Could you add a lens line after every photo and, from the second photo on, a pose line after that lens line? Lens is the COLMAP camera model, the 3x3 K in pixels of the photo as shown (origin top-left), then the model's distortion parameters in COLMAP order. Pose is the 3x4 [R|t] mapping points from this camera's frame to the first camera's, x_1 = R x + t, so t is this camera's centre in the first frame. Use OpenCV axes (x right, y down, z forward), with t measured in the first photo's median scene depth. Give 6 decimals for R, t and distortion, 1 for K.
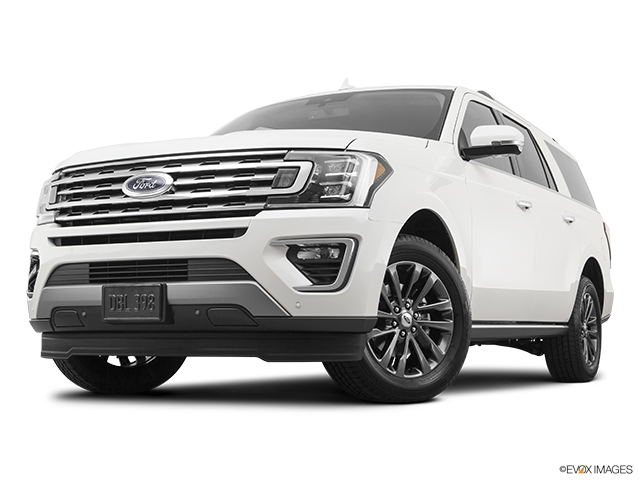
lens RADIAL K [[1030.9, 0, 319.6], [0, 1030.9, 242.4], [0, 0, 1]] dist [-0.005530, 0.000000]
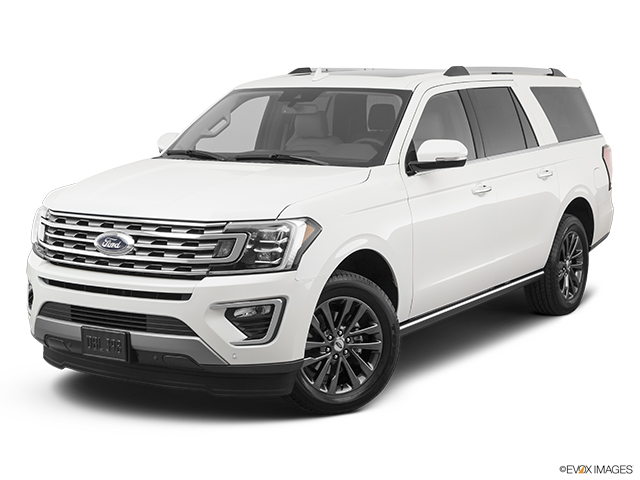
lens RADIAL K [[1129.1, 0, 307.5], [0, 1129.1, 239.9], [0, 0, 1]] dist [-0.019924, 0.000000]
pose [[0.995602, 0.005185, -0.093536, 0.178625], [0.014890, 0.977016, 0.212646, -0.336330], [0.092488, -0.213104, 0.972642, -0.247636]]
